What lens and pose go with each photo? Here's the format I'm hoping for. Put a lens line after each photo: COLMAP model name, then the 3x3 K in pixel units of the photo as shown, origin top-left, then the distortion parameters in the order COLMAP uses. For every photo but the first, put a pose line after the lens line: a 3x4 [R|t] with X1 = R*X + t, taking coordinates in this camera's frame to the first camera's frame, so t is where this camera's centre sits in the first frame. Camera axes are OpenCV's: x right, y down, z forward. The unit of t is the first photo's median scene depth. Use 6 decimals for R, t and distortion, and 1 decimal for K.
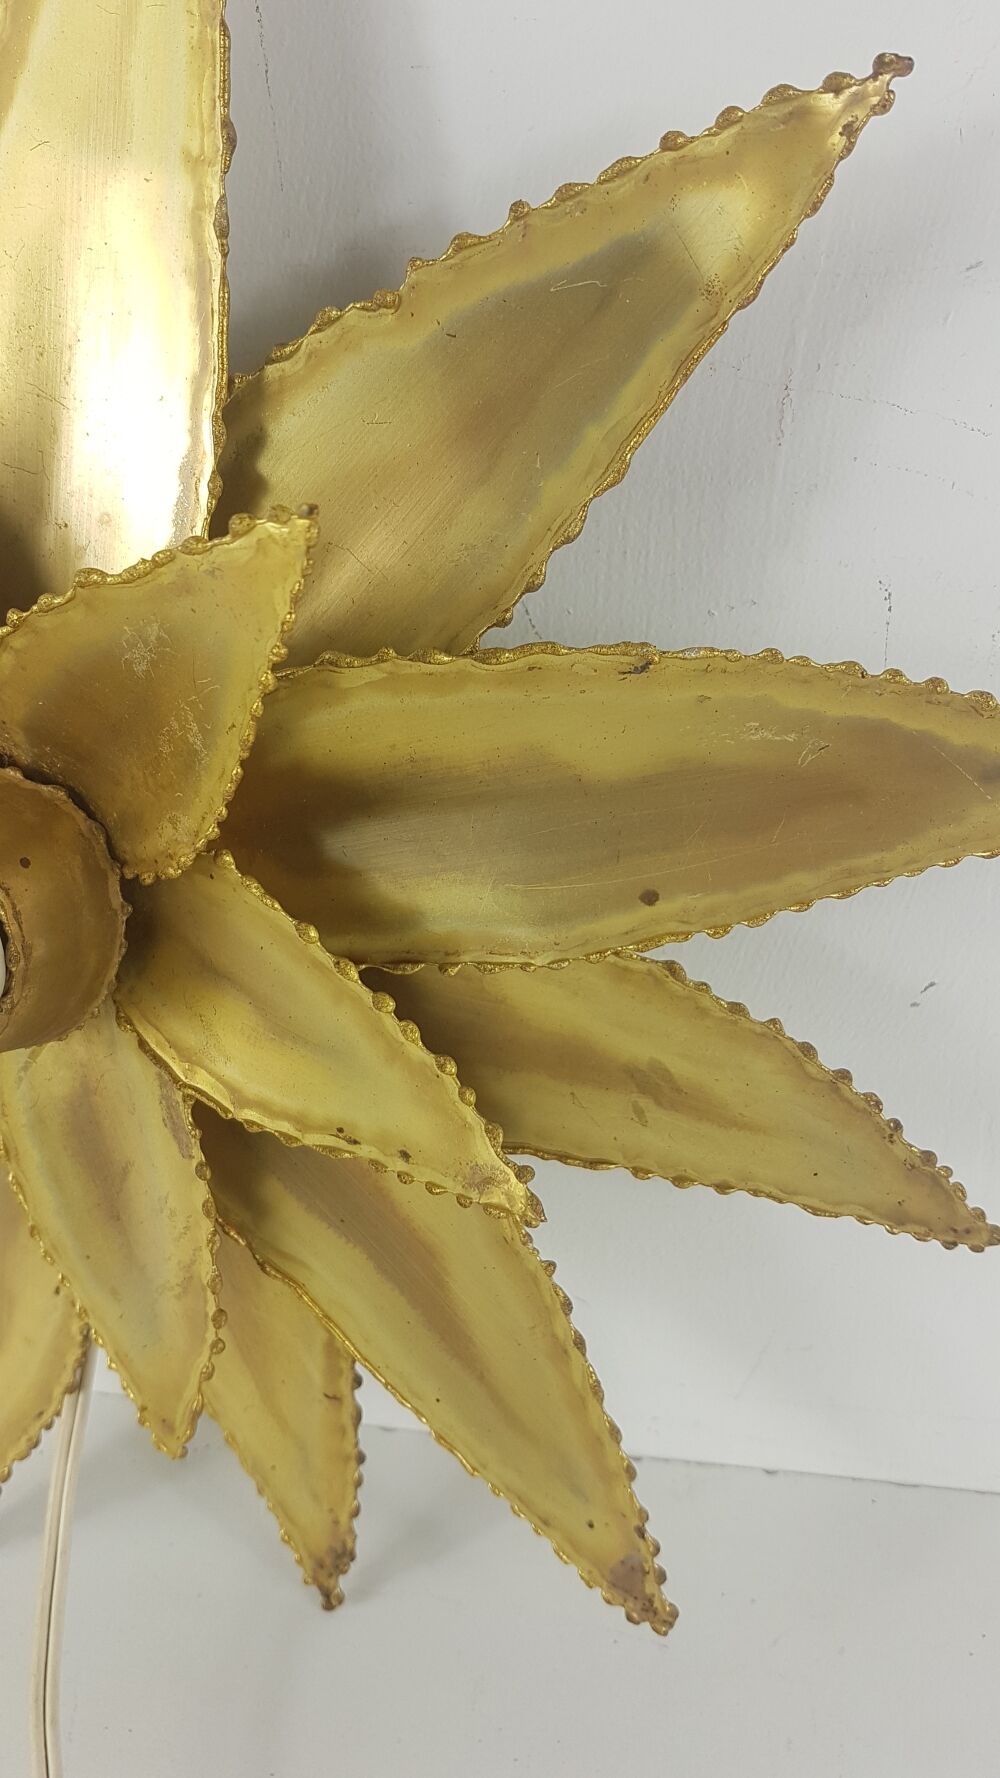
lens RADIAL K [[1487.7, 0, 475.8], [0, 1487.7, 898.2], [0, 0, 1]] dist [-0.016338, -0.052330]
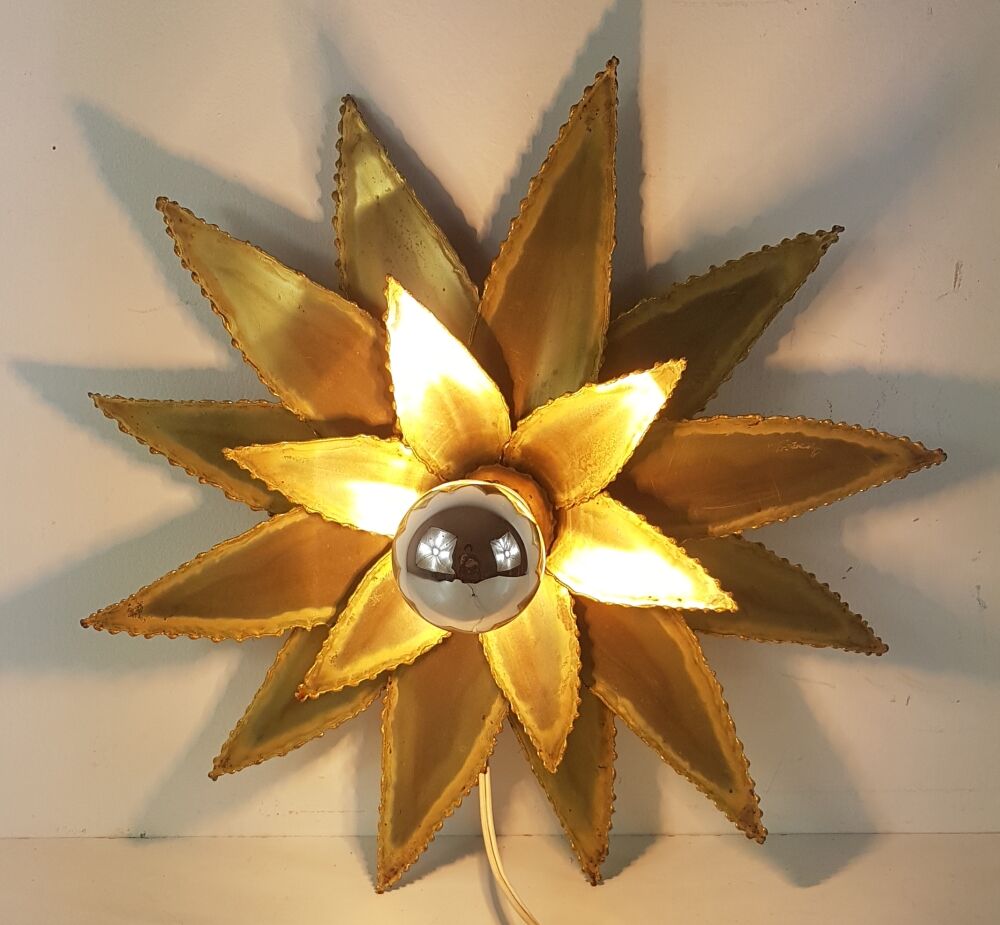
lens RADIAL K [[1632.9, 0, 493.5], [0, 1632.9, 686.6], [0, 0, 1]] dist [-0.009548, 0.000000]
pose [[0.984924, -0.021689, 0.171624, -0.833911], [0.044095, 0.990814, -0.127840, 0.646250], [-0.167275, 0.133481, 0.976833, -1.698475]]
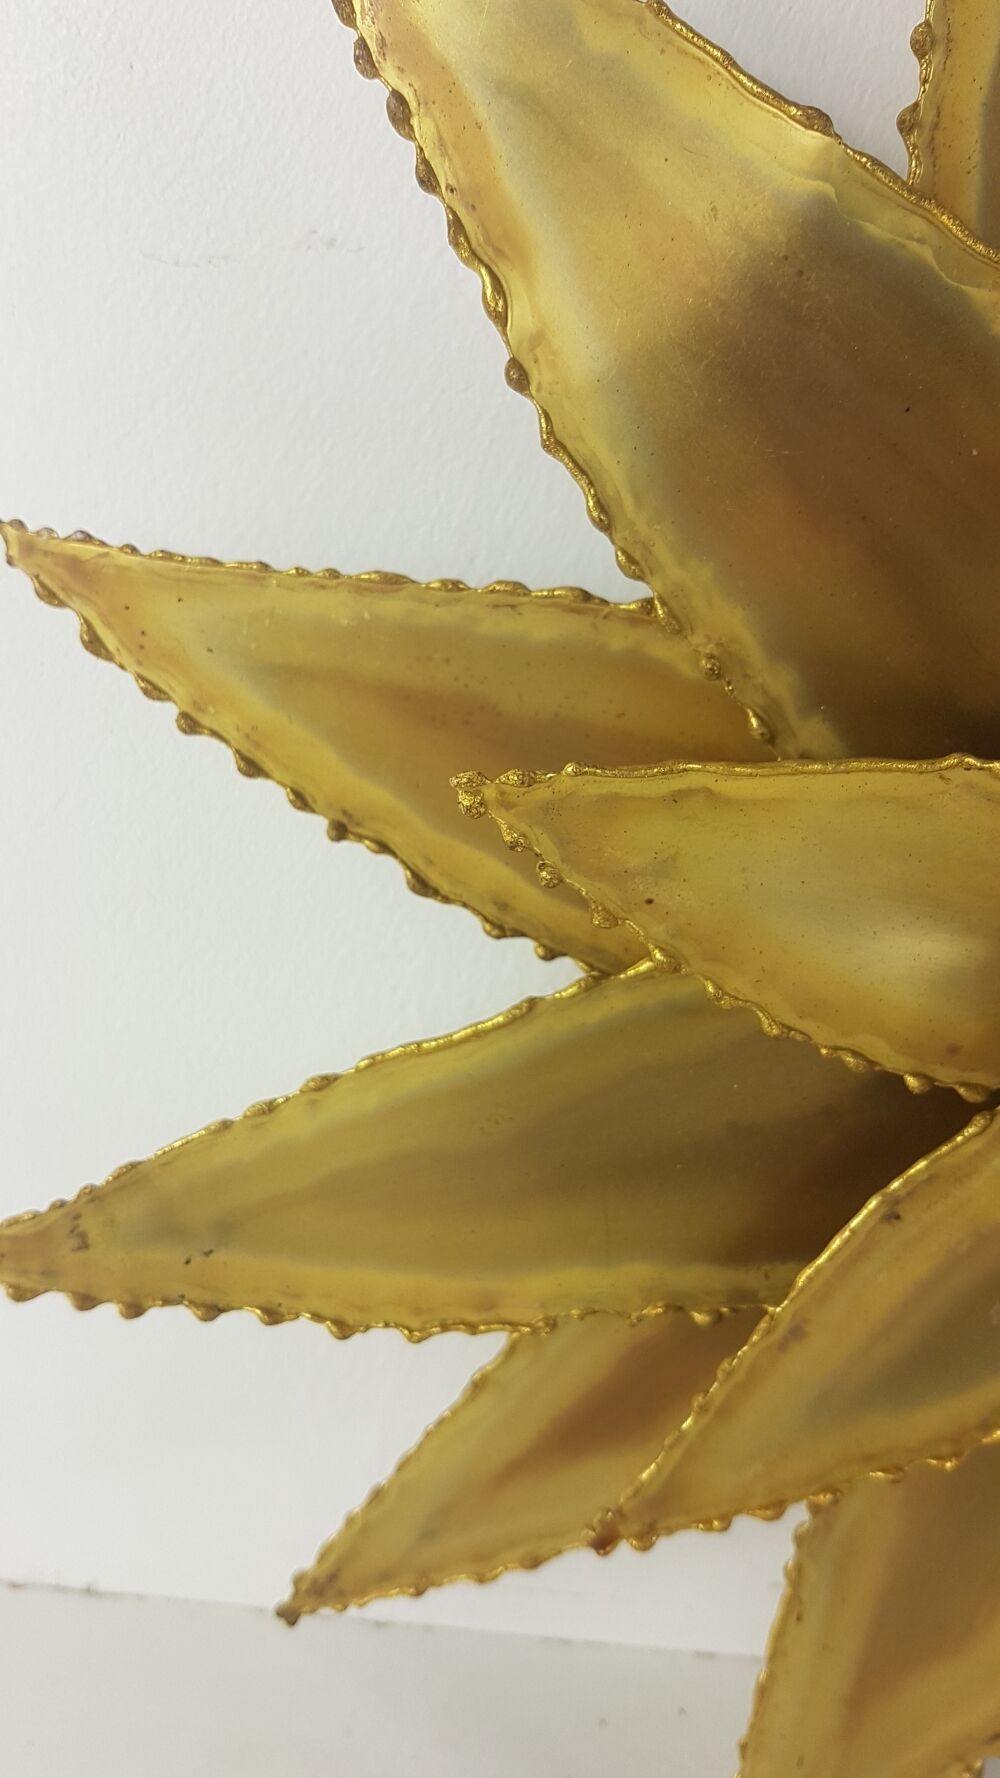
lens RADIAL K [[1487.7, 0, 453.8], [0, 1487.7, 895.8], [0, 0, 1]] dist [-0.016338, -0.052330]
pose [[0.983747, 0.048937, 0.172760, -0.916438], [-0.038944, 0.997392, -0.060771, -0.028419], [-0.175284, 0.053055, 0.983087, 0.362170]]
